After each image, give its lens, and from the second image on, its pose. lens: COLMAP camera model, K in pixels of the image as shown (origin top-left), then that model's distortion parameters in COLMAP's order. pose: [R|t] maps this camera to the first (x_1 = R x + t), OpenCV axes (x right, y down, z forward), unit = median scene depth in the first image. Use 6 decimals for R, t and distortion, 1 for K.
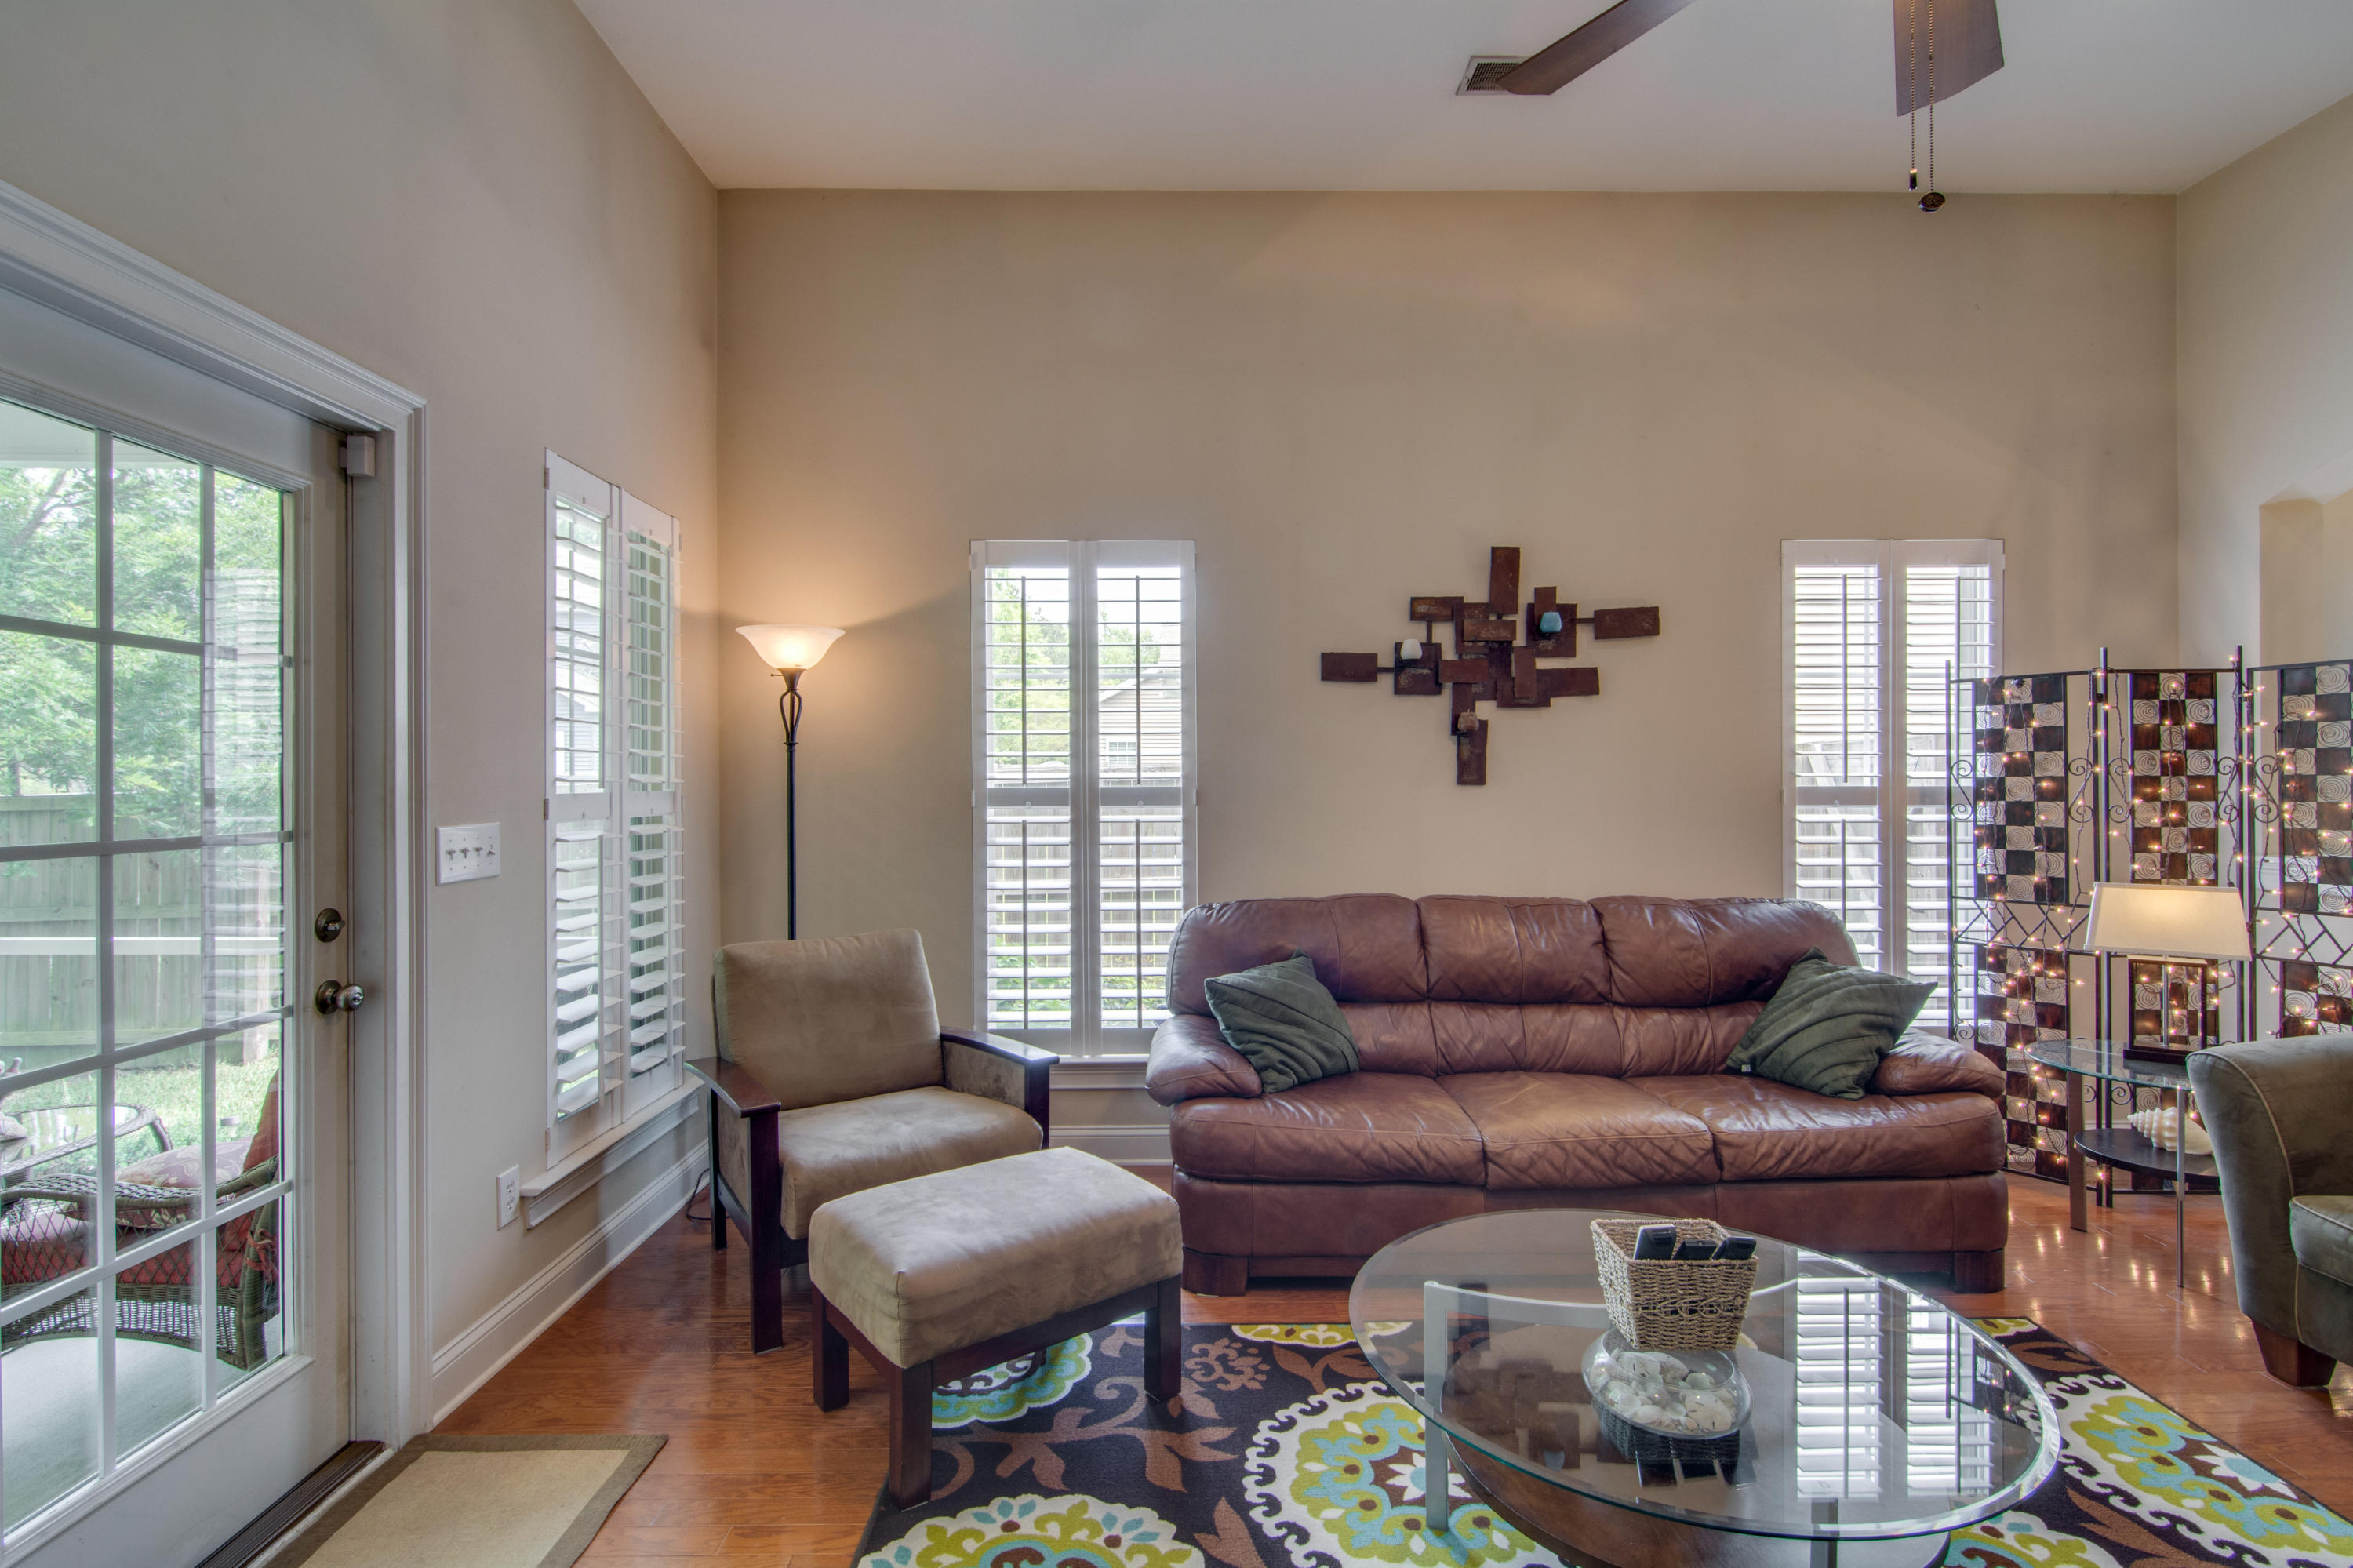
lens RADIAL K [[1134.6, 0, 1188.4], [0, 1134.6, 773.2], [0, 0, 1]] dist [-0.008902, -0.005046]
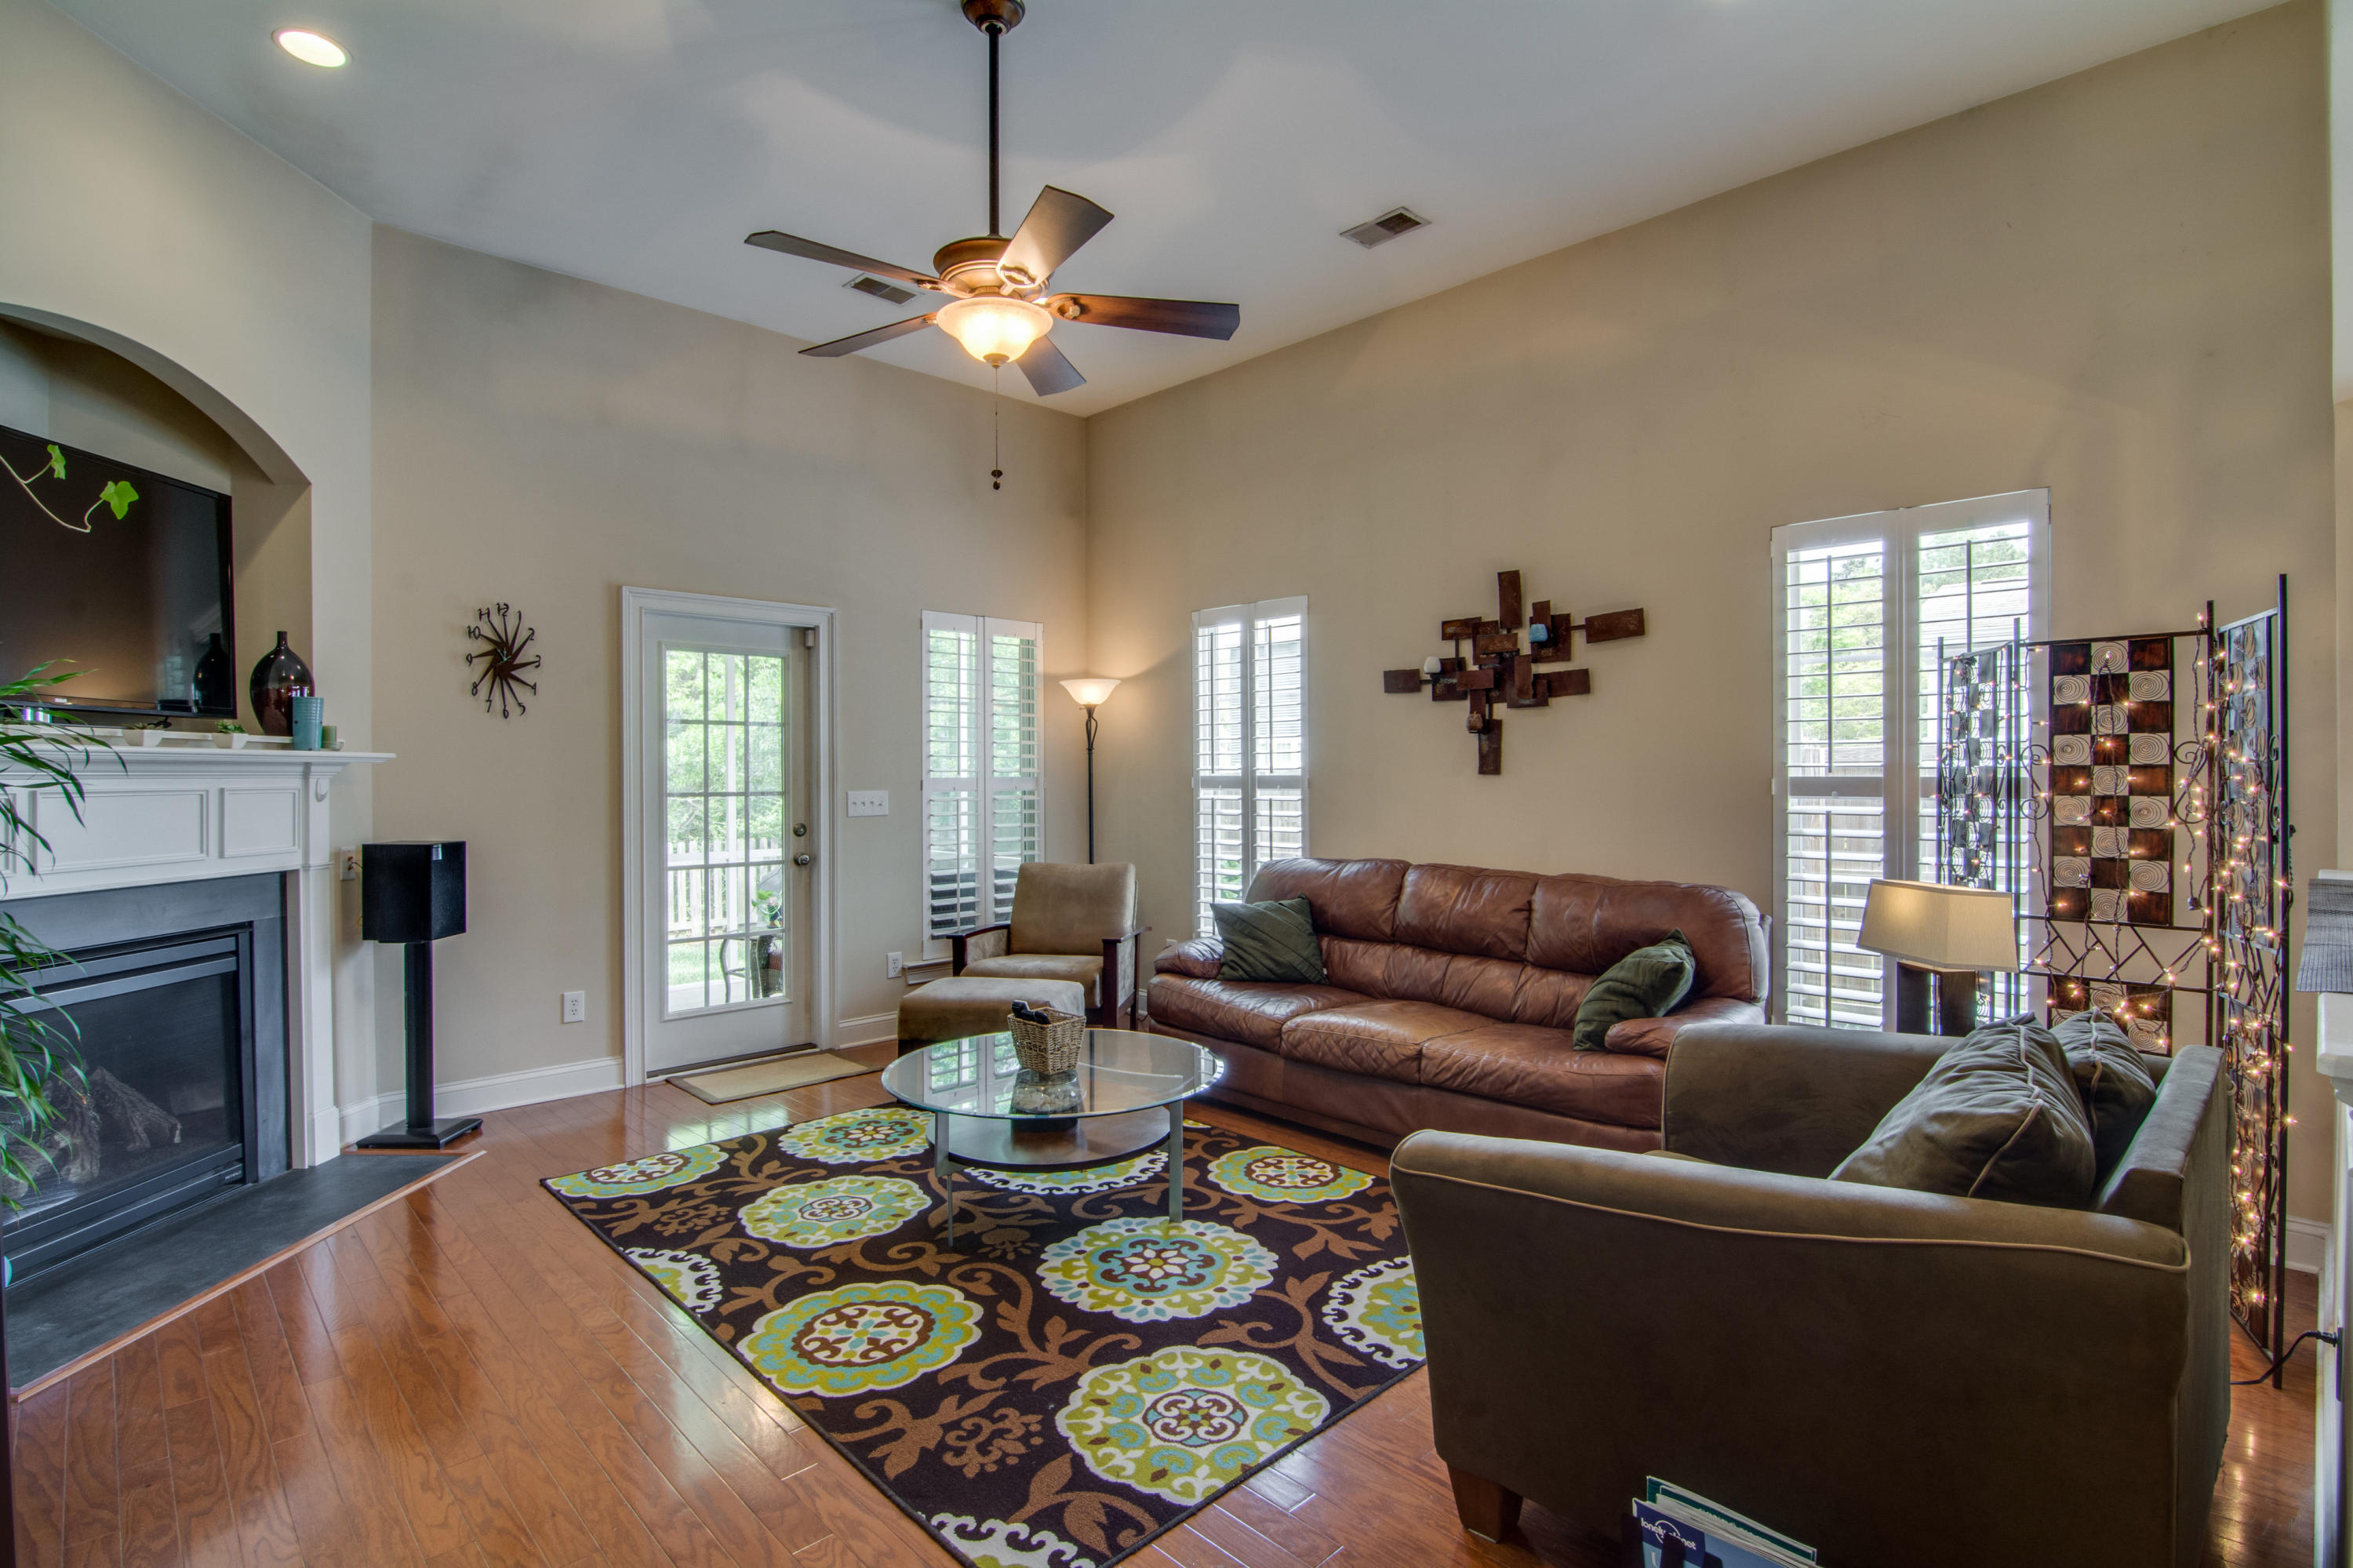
lens RADIAL K [[1134.6, 0, 1169.5], [0, 1134.6, 772.9], [0, 0, 1]] dist [-0.008902, -0.005046]
pose [[0.683640, 0.001657, -0.729817, 0.892047], [0.006610, 0.999942, 0.008462, -0.003364], [0.729789, -0.010609, 0.683590, -0.059859]]
